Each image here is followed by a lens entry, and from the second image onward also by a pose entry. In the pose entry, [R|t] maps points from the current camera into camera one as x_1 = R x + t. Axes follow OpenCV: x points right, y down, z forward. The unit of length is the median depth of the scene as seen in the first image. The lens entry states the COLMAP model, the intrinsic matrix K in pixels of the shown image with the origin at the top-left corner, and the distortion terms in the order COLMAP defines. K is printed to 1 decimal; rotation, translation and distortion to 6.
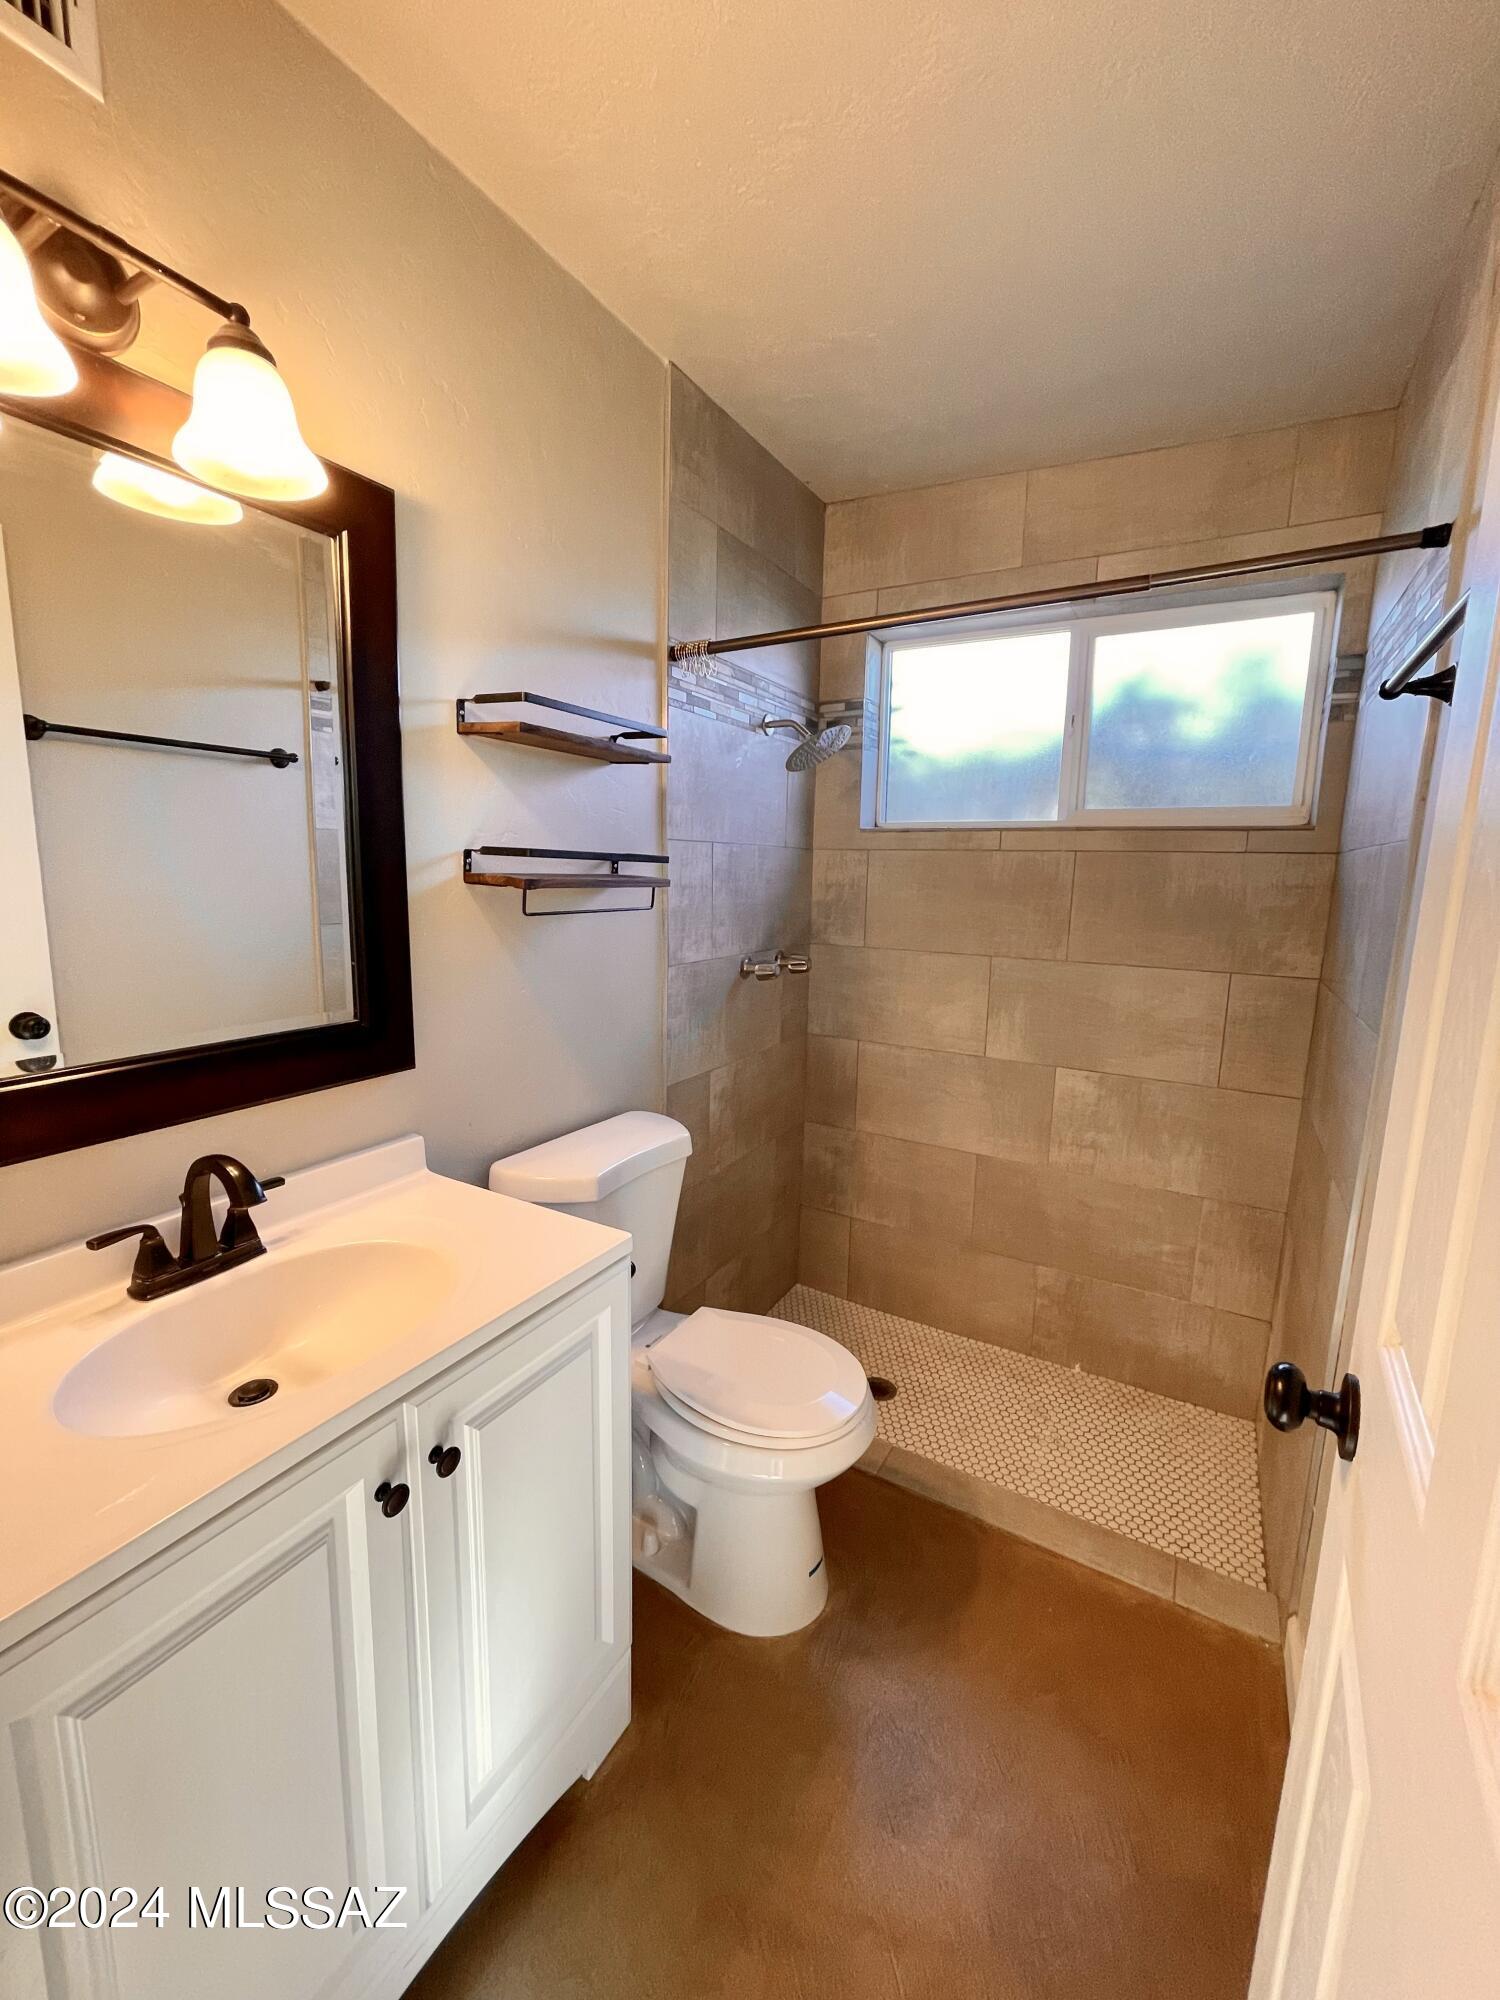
lens RADIAL K [[805.3, 0, 748.4], [0, 805.3, 1007.4], [0, 0, 1]] dist [-0.000048, -0.000459]
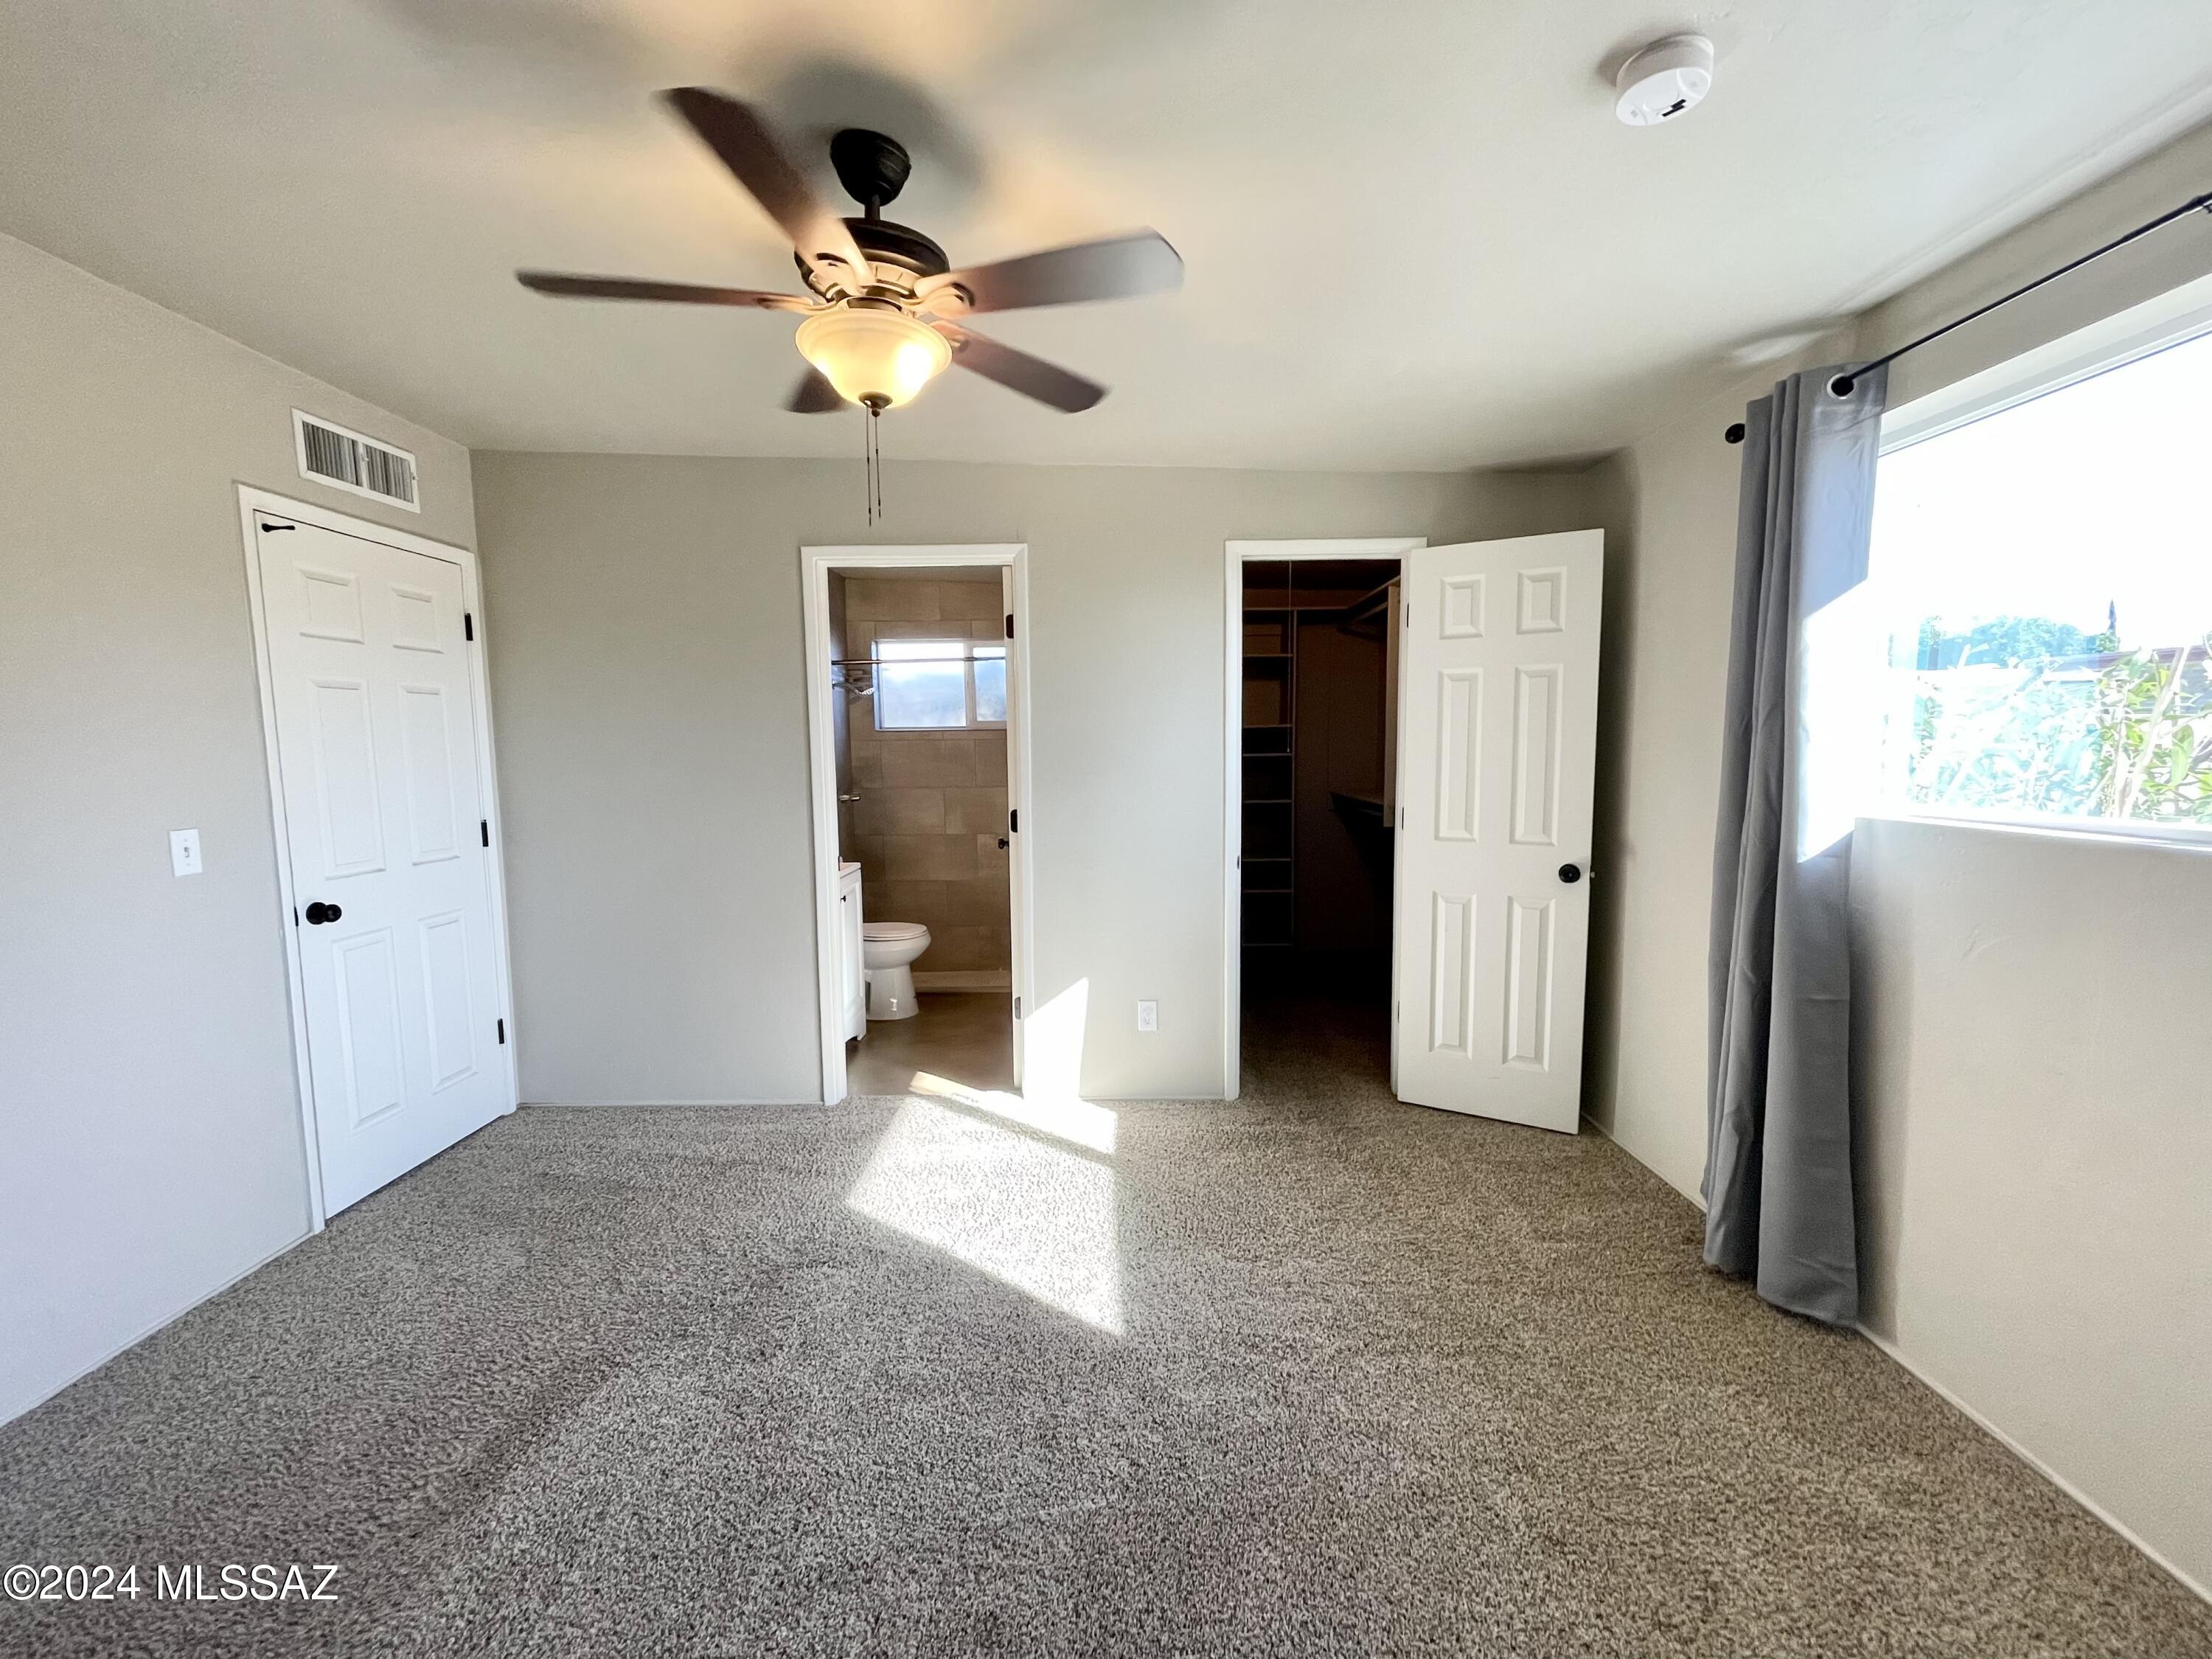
lens RADIAL K [[890.7, 0, 1097.2], [0, 890.7, 827.4], [0, 0, 1]] dist [-0.000048, -0.000459]
pose [[0.873804, -0.076073, 0.480291, -0.490235], [0.111502, 0.992716, -0.045622, 0.194219], [-0.473323, 0.093418, 0.875922, -1.265906]]
